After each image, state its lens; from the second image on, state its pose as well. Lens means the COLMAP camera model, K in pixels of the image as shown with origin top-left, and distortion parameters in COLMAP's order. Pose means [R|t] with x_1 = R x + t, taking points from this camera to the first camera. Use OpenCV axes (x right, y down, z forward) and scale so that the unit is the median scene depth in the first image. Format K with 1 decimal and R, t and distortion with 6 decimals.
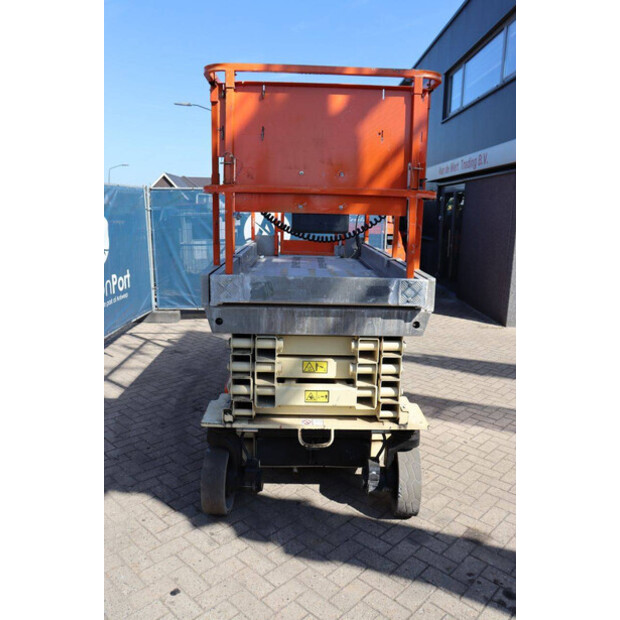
lens RADIAL K [[505.7, 0, 310.0], [0, 505.7, 310.0], [0, 0, 1]] dist [-0.167989, 0.148201]
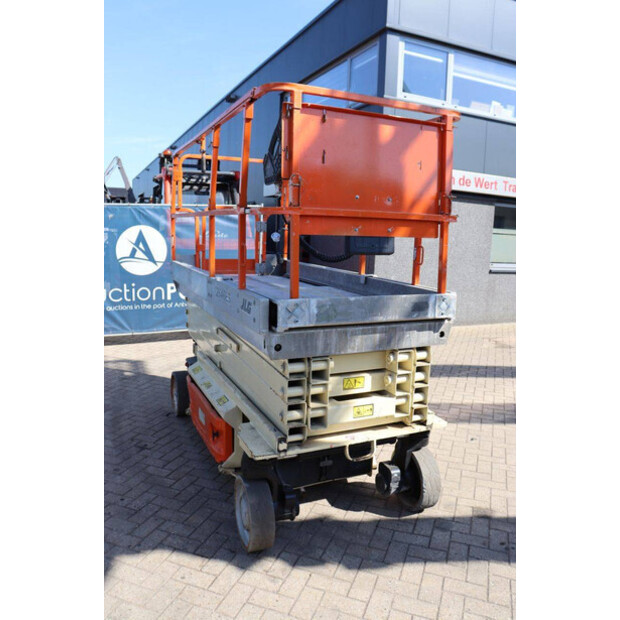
lens RADIAL K [[505.7, 0, 310.0], [0, 505.7, 310.0], [0, 0, 1]] dist [-0.167989, 0.148201]
pose [[0.917894, -0.061684, 0.392001, -0.474518], [0.071252, 0.997409, -0.009890, -0.033325], [-0.390376, 0.037009, 0.919911, 0.080602]]
